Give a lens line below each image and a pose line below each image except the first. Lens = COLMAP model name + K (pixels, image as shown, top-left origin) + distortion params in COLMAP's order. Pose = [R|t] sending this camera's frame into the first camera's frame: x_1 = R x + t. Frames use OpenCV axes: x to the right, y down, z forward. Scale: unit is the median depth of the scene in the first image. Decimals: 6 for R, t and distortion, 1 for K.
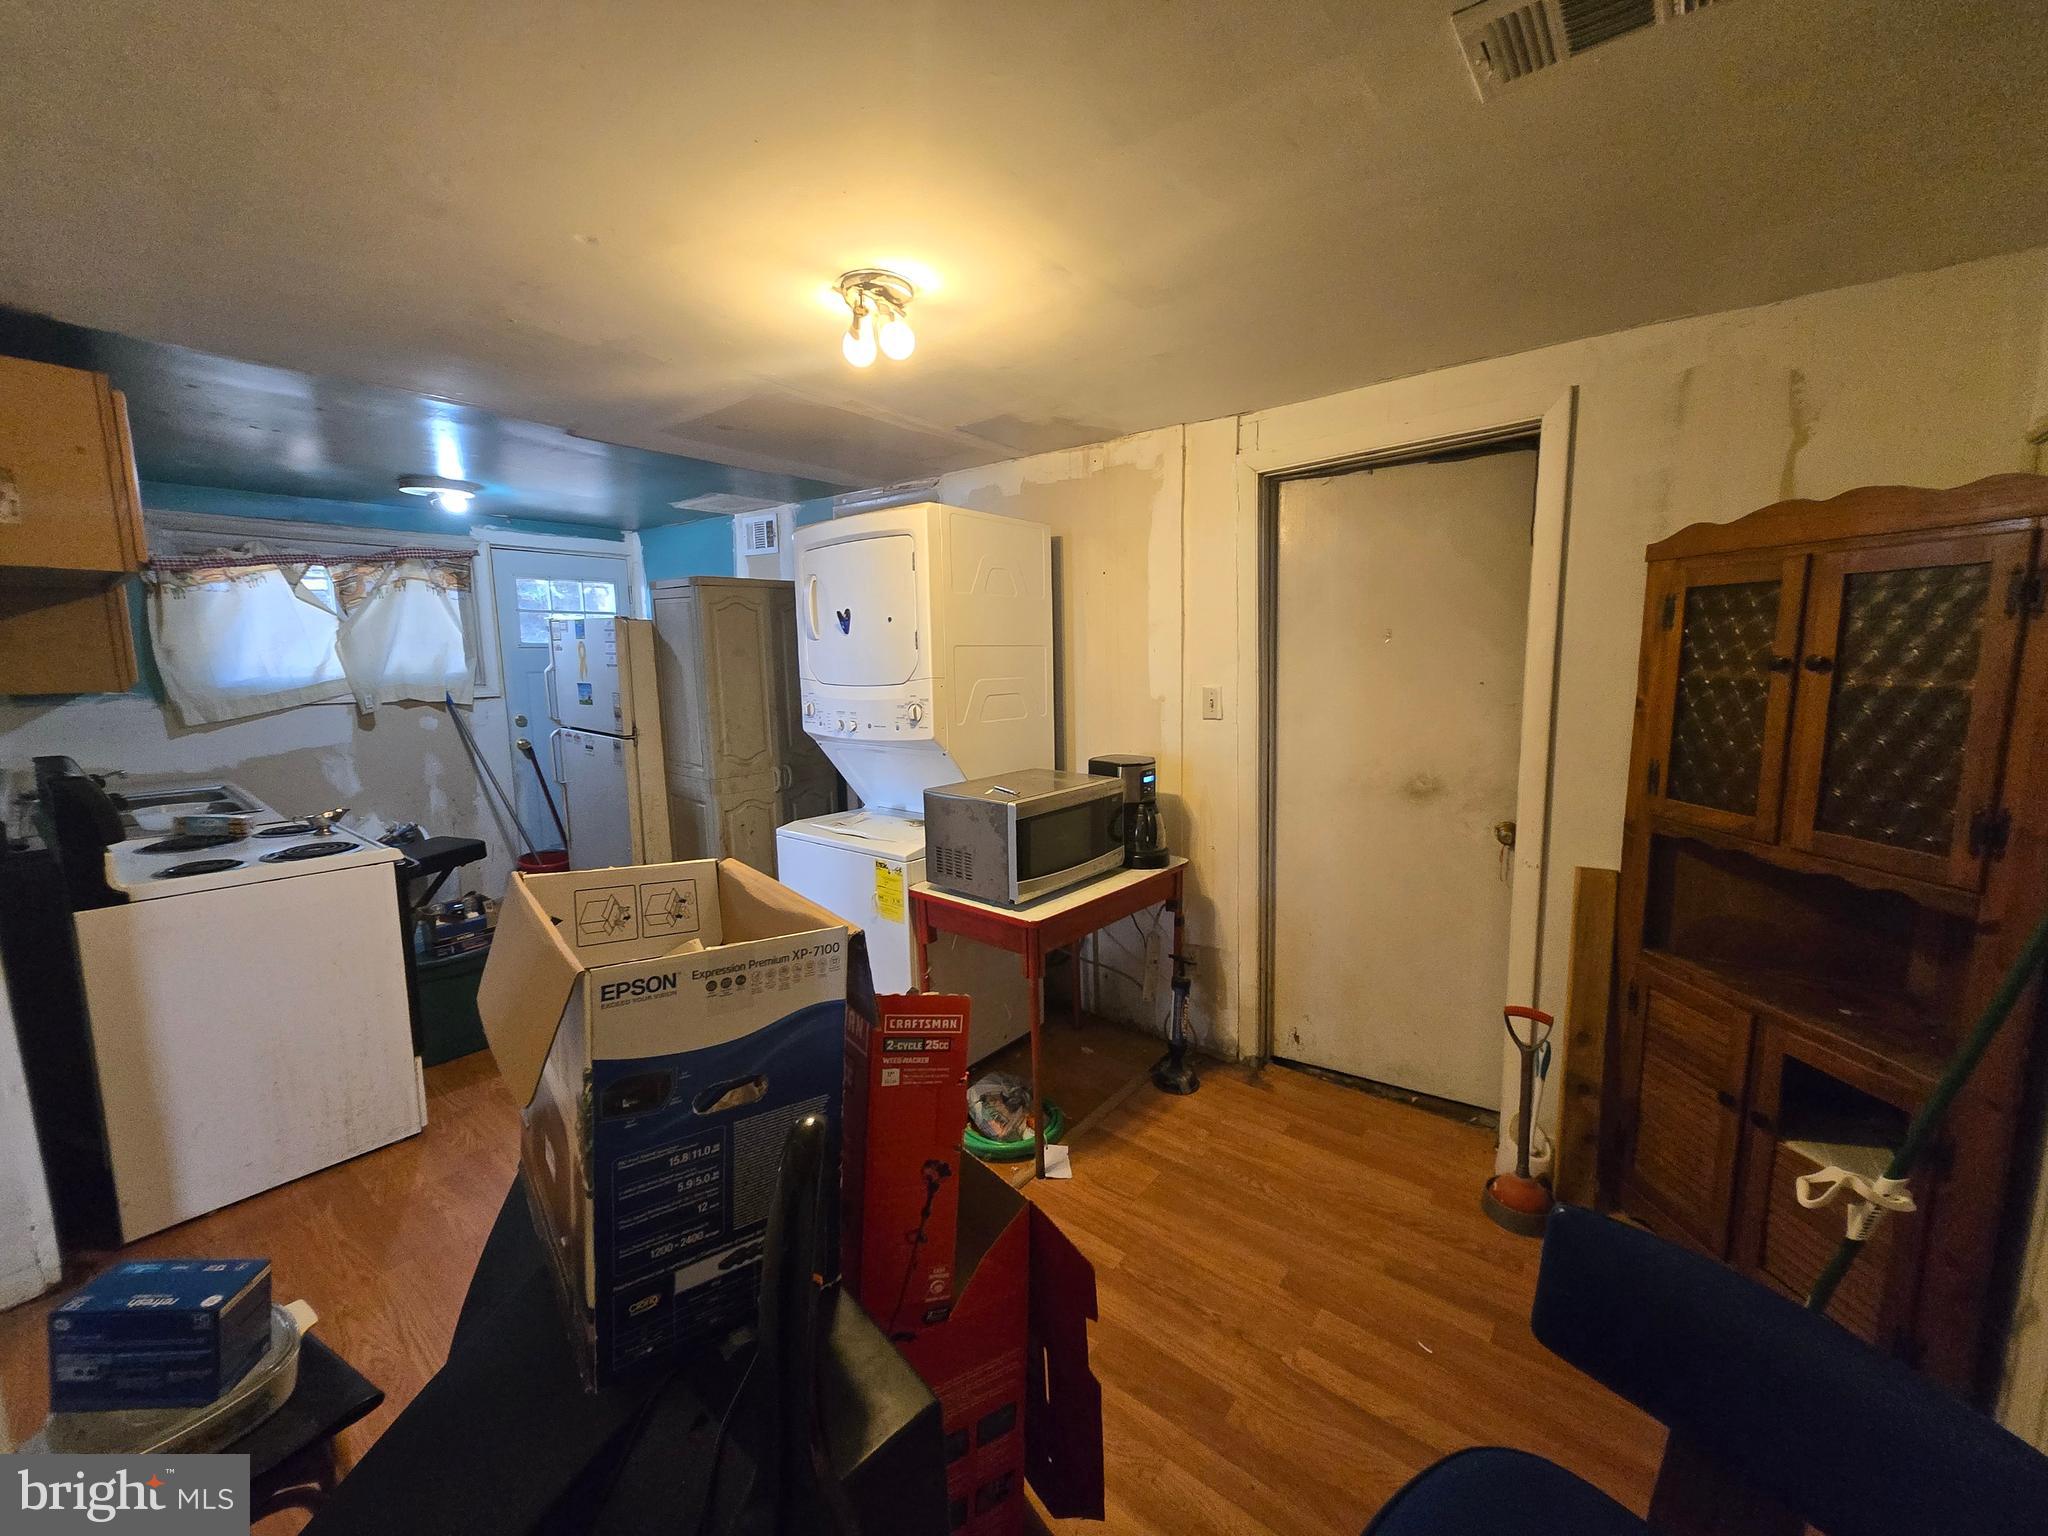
lens RADIAL K [[814.1, 0, 1012.9], [0, 814.1, 770.9], [0, 0, 1]] dist [0.004781, -0.000528]
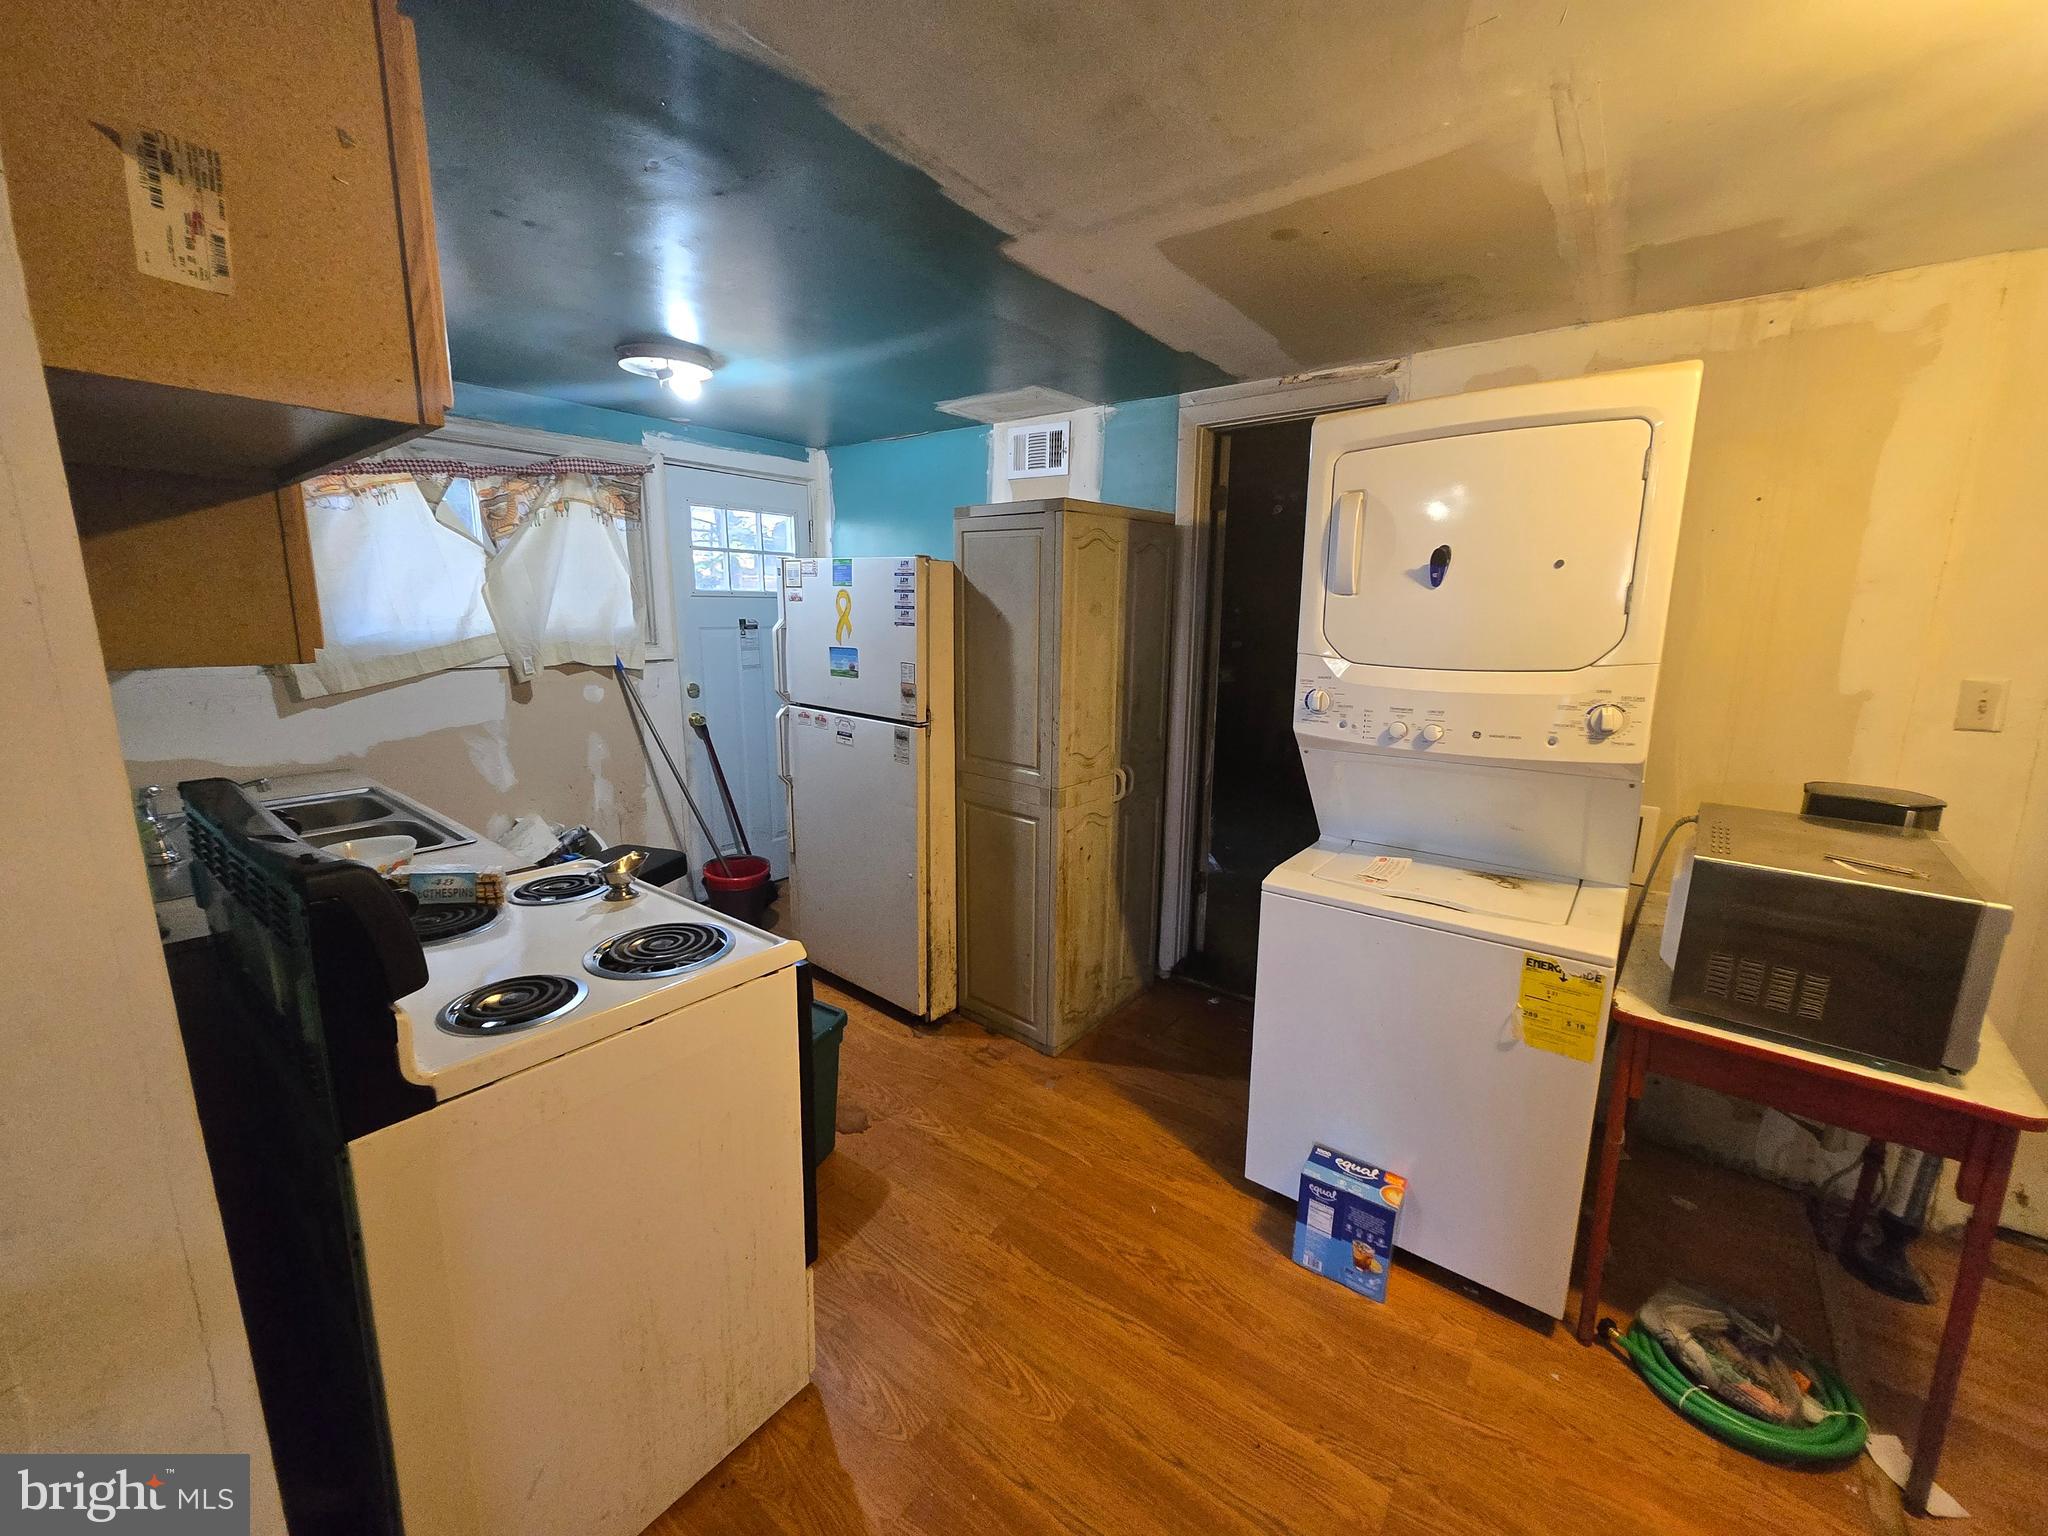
lens RADIAL K [[814.1, 0, 1014.0], [0, 814.1, 769.1], [0, 0, 1]] dist [0.004781, -0.000528]
pose [[0.999754, 0.014905, 0.016419, -0.364853], [-0.015748, 0.998495, 0.052524, -0.037446], [-0.015611, -0.052770, 0.998485, 0.250002]]
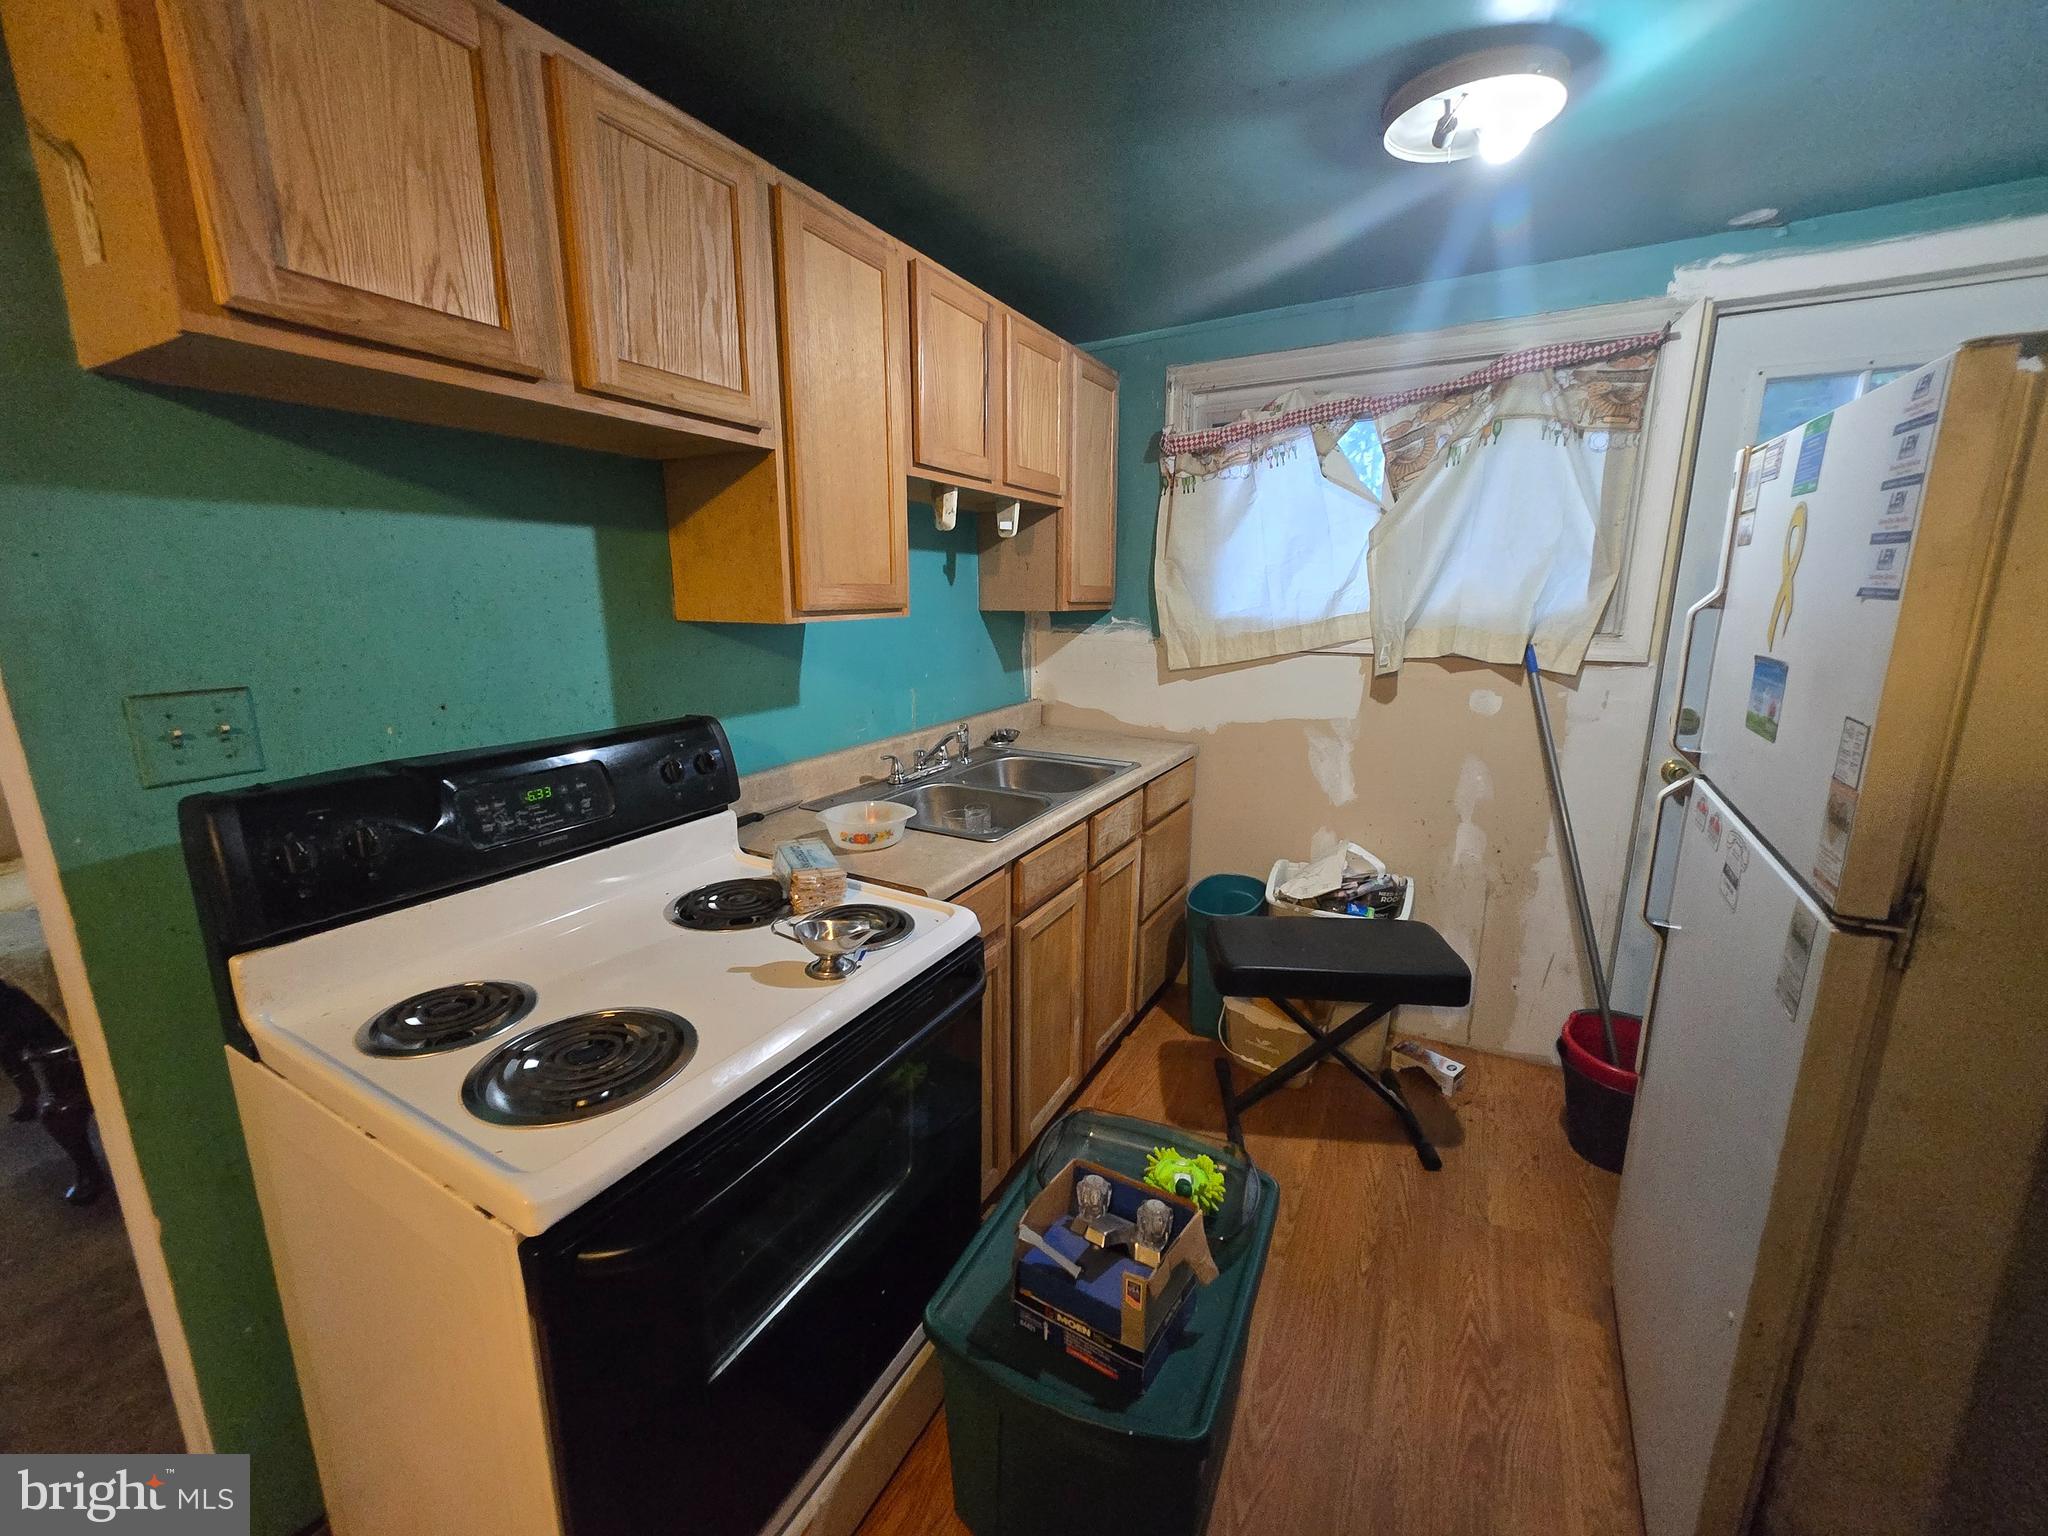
lens RADIAL K [[814.1, 0, 1018.5], [0, 814.1, 757.1], [0, 0, 1]] dist [0.004781, -0.000528]
pose [[0.180760, 0.207953, -0.961292, -0.280457], [-0.140154, 0.972863, 0.184102, -0.086108], [0.973490, 0.101451, 0.205000, 0.658916]]
